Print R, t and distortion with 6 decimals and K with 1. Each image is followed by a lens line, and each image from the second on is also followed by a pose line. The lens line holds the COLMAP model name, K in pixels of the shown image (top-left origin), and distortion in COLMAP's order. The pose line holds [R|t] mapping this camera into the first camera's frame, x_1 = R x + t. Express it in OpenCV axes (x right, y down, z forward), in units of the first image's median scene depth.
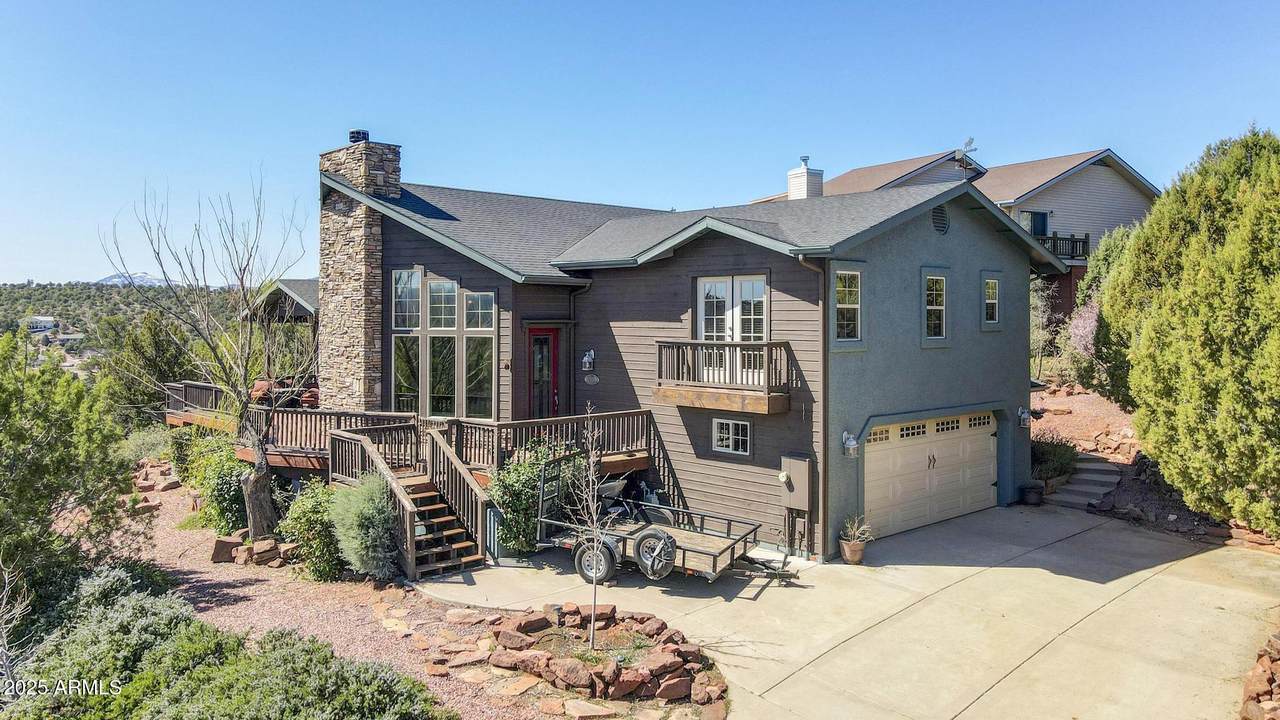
lens RADIAL K [[953.8, 0, 677.9], [0, 953.8, 310.1], [0, 0, 1]] dist [-0.005864, -0.001818]
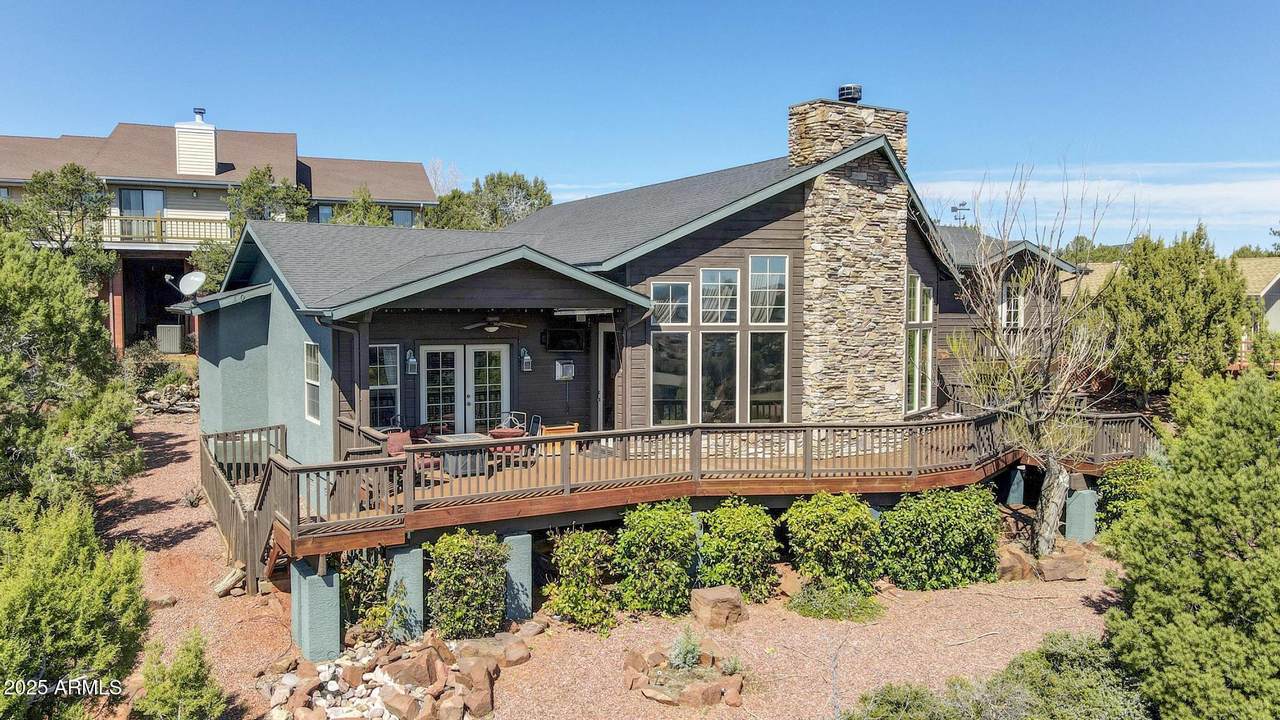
lens RADIAL K [[940.6, 0, 640.0], [0, 940.6, 360.0], [0, 0, 1]] dist [-0.003754, -0.006537]
pose [[0.232240, -0.056846, 0.970996, -1.298368], [-0.014650, 0.997973, 0.061929, 0.002387], [-0.972548, -0.028608, 0.230937, 1.075535]]
